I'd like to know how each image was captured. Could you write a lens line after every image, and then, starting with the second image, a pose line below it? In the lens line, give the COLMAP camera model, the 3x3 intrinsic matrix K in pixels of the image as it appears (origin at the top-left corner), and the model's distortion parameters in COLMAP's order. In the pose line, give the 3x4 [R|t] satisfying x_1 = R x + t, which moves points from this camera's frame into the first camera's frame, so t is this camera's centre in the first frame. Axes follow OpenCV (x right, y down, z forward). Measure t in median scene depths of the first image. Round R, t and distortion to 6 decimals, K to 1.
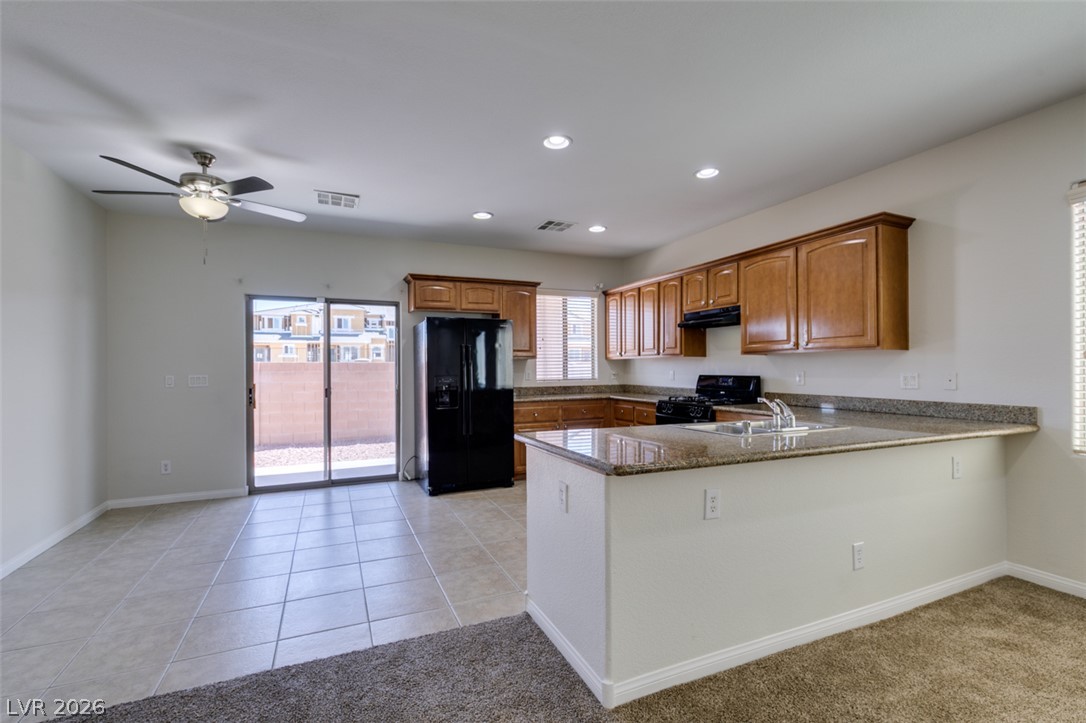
lens RADIAL K [[484.2, 0, 538.3], [0, 484.2, 366.9], [0, 0, 1]] dist [0.005631, -0.001936]
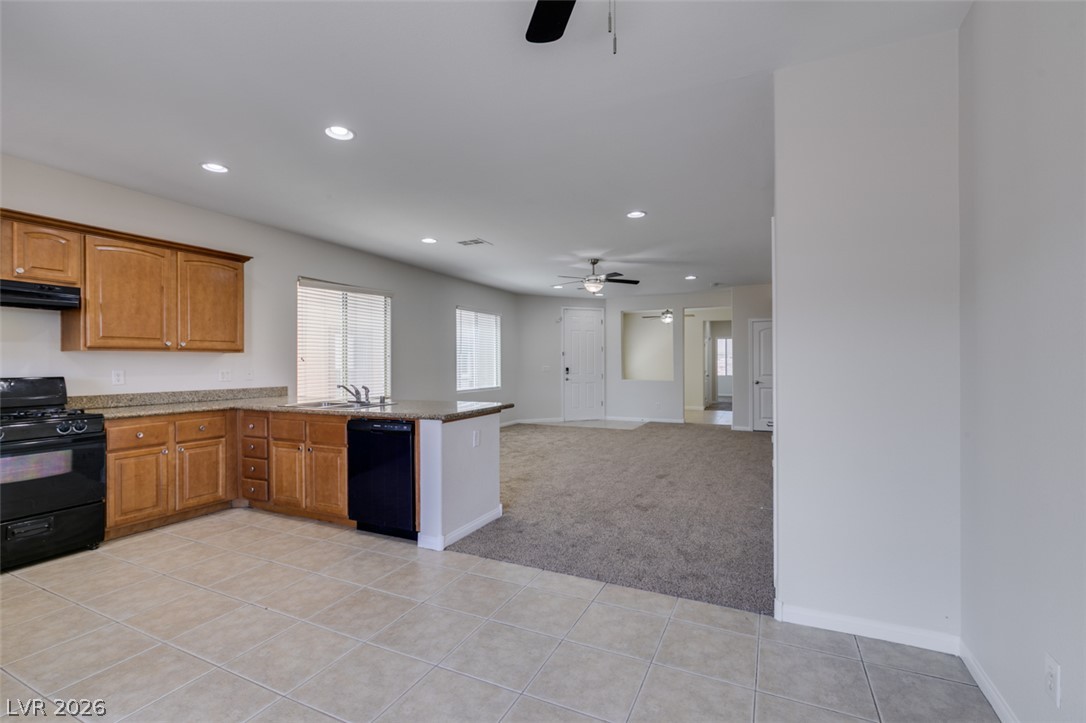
lens RADIAL K [[484.2, 0, 543.0], [0, 484.2, 357.4], [0, 0, 1]] dist [0.005631, -0.001936]
pose [[-0.657116, 0.016278, 0.753614, -0.675153], [0.005017, 0.999839, -0.017222, 0.004548], [-0.753773, -0.007536, -0.657092, 0.934626]]
